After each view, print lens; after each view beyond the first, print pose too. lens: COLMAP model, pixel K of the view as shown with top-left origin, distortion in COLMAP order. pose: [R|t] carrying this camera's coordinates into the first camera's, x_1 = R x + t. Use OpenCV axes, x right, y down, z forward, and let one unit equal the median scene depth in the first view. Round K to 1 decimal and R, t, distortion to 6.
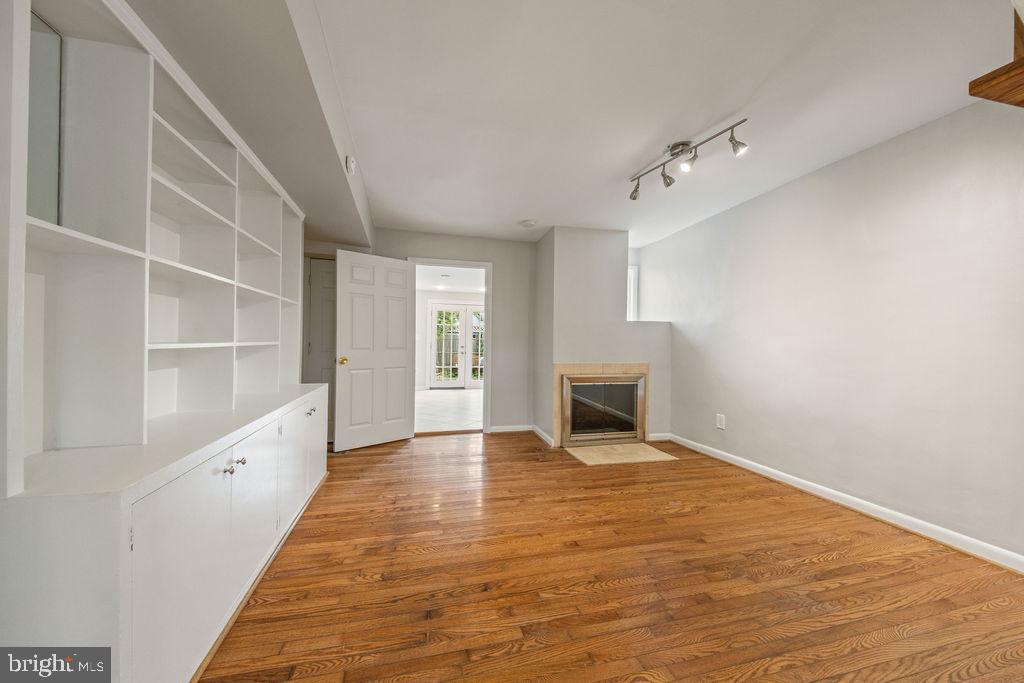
lens RADIAL K [[373.1, 0, 509.2], [0, 373.1, 340.6], [0, 0, 1]] dist [0.000090, -0.000346]
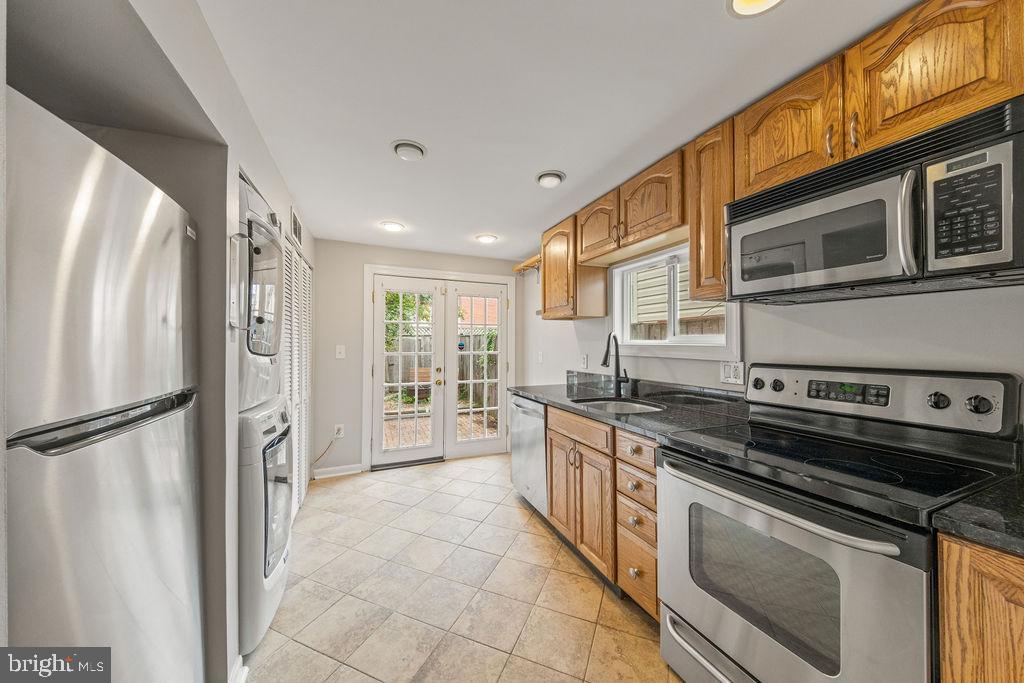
lens RADIAL K [[373.1, 0, 509.2], [0, 373.1, 340.6], [0, 0, 1]] dist [0.000090, -0.000346]
pose [[0.992198, -0.008230, 0.124403, -0.094058], [0.007386, 0.999946, 0.007249, -0.024212], [-0.124456, -0.006274, 0.992205, 0.494701]]
